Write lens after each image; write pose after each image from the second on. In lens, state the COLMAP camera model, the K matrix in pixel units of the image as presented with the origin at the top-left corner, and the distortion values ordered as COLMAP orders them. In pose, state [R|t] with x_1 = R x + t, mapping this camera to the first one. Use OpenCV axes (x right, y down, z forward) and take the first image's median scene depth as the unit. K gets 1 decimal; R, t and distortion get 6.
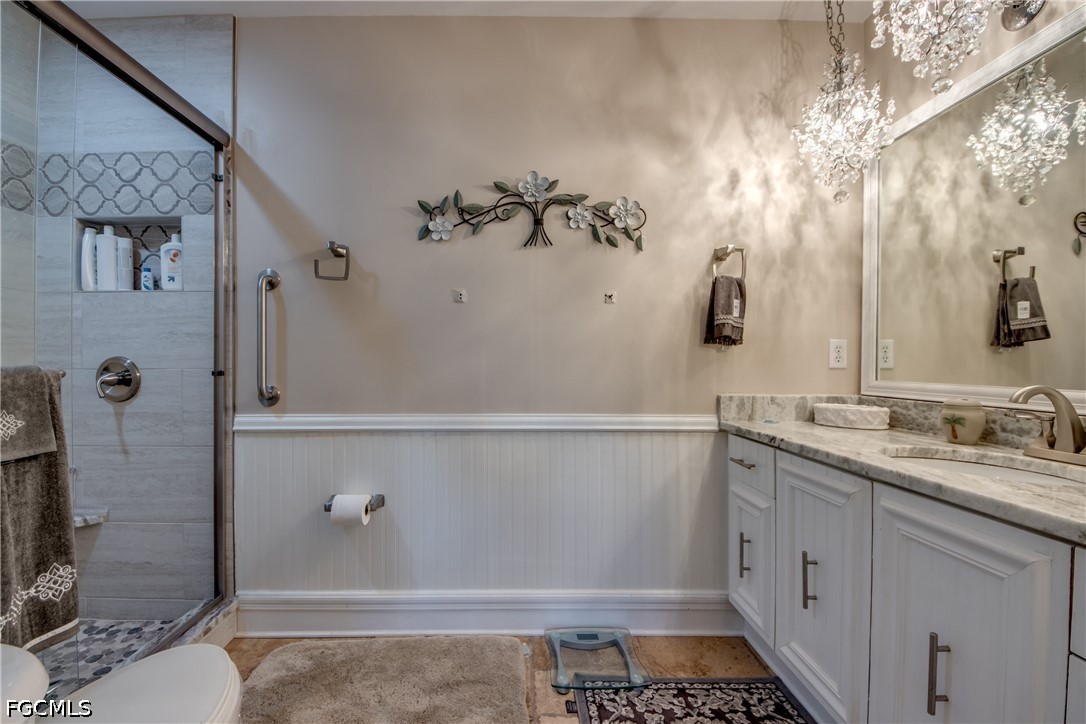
lens RADIAL K [[440.2, 0, 534.4], [0, 440.2, 364.5], [0, 0, 1]] dist [0.043830, -0.030704]
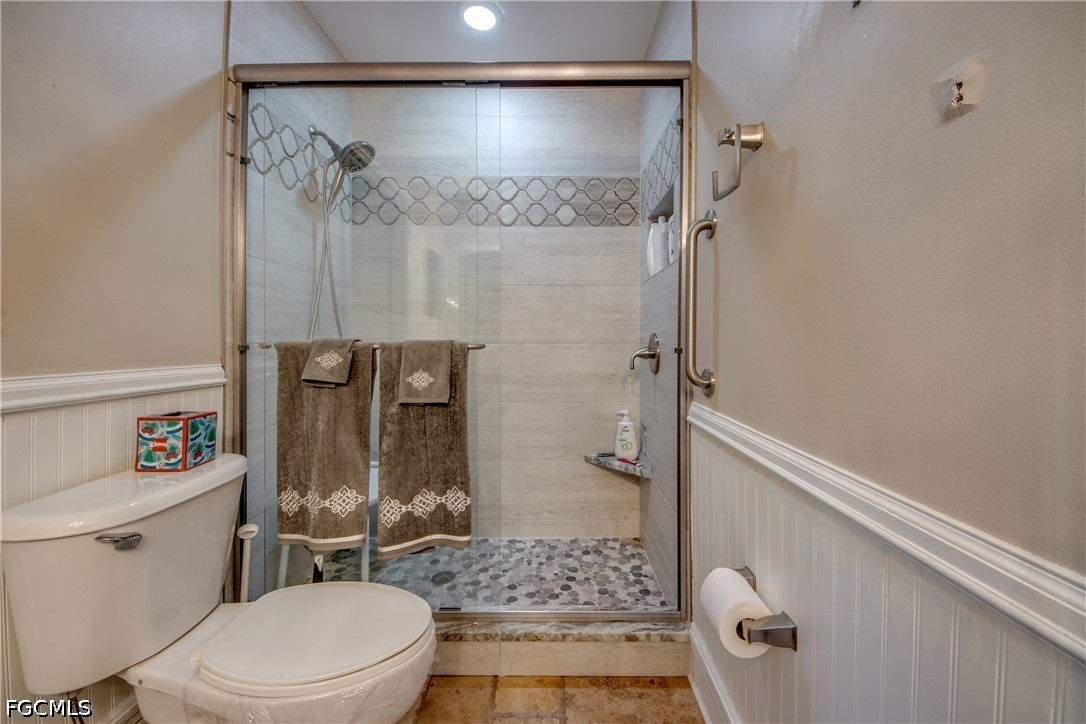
lens RADIAL K [[414.4, 0, 548.6], [0, 414.4, 341.1], [0, 0, 1]] dist [0.038856, -0.029015]
pose [[-0.014564, 0.002481, -0.999891, 0.098015], [0.006374, 0.999977, 0.002388, -0.001994], [0.999874, -0.006338, -0.014579, 0.777679]]
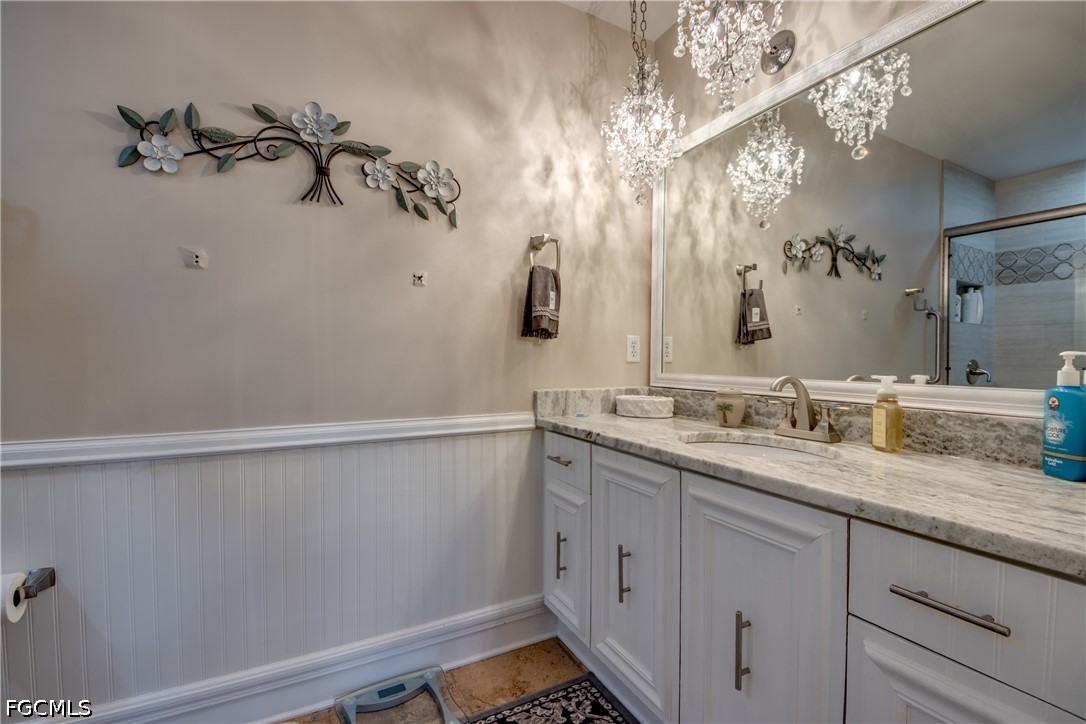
lens RADIAL K [[440.2, 0, 534.4], [0, 440.2, 364.5], [0, 0, 1]] dist [0.043830, -0.030704]
pose [[0.898119, -0.005764, 0.439715, -0.002749], [0.000748, 0.999933, 0.011580, 0.001369], [-0.439752, -0.010072, 0.898063, 0.150356]]
